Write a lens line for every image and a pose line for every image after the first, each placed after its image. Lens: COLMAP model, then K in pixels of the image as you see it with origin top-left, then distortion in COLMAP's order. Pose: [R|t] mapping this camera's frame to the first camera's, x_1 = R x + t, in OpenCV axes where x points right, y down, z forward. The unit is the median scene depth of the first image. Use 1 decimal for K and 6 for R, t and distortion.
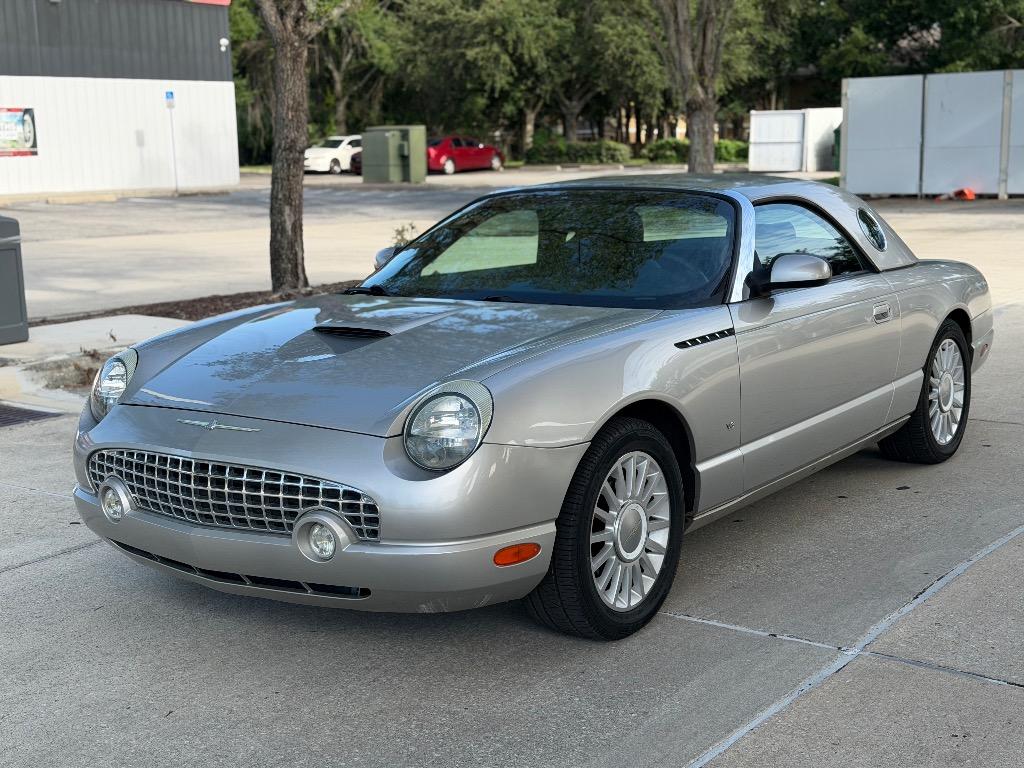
lens RADIAL K [[1394.0, 0, 512.0], [0, 1394.0, 384.0], [0, 0, 1]] dist [0.136457, -0.078428]
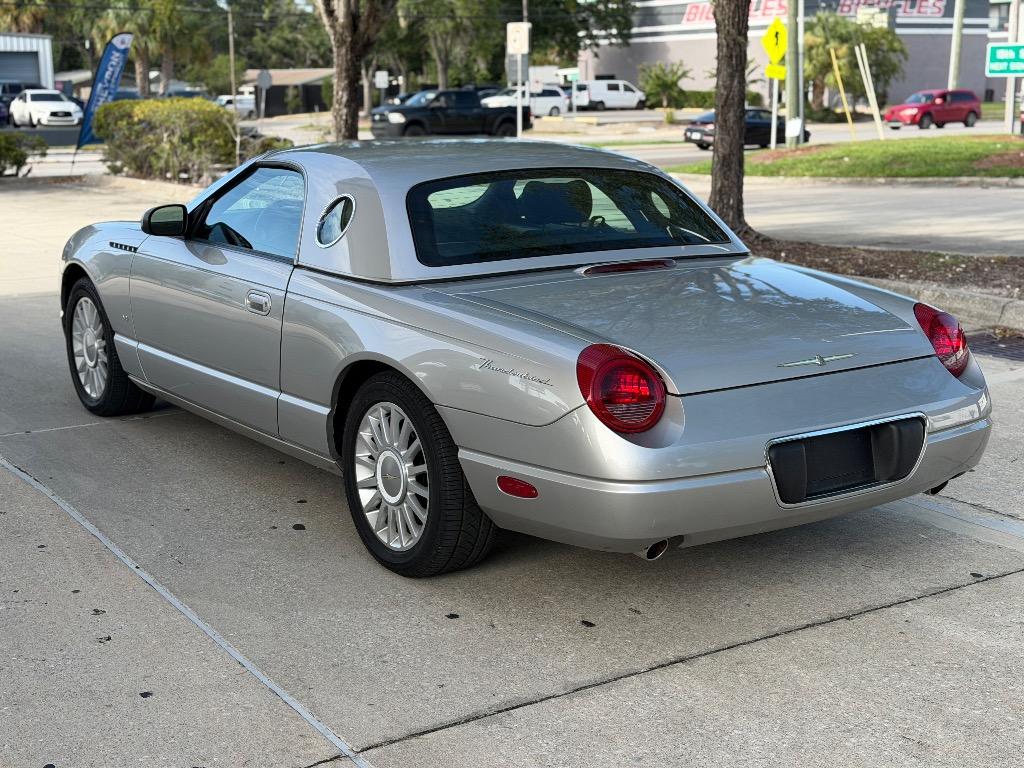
lens RADIAL K [[1394.0, 0, 512.0], [0, 1394.0, 384.0], [0, 0, 1]] dist [0.136457, -0.078428]
pose [[-0.325081, 0.219614, -0.919833, 0.482920], [-0.146955, 0.949115, 0.278541, -0.126904], [0.934198, 0.225722, -0.276266, 0.651897]]
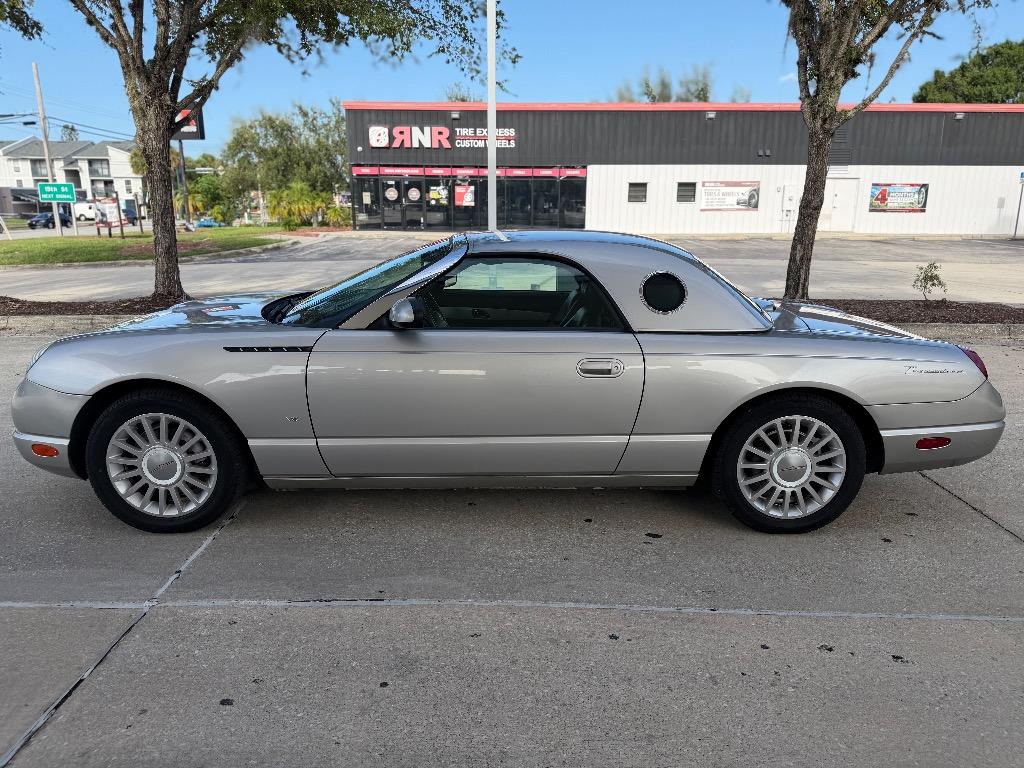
lens RADIAL K [[712.5, 0, 514.7], [0, 712.5, 379.0], [0, 0, 1]] dist [0.074573, -0.087497]
pose [[0.595188, 0.209203, -0.775877, 0.301057], [-0.154132, 0.977311, 0.145280, -0.051950], [0.788667, 0.033119, 0.613929, 0.284407]]
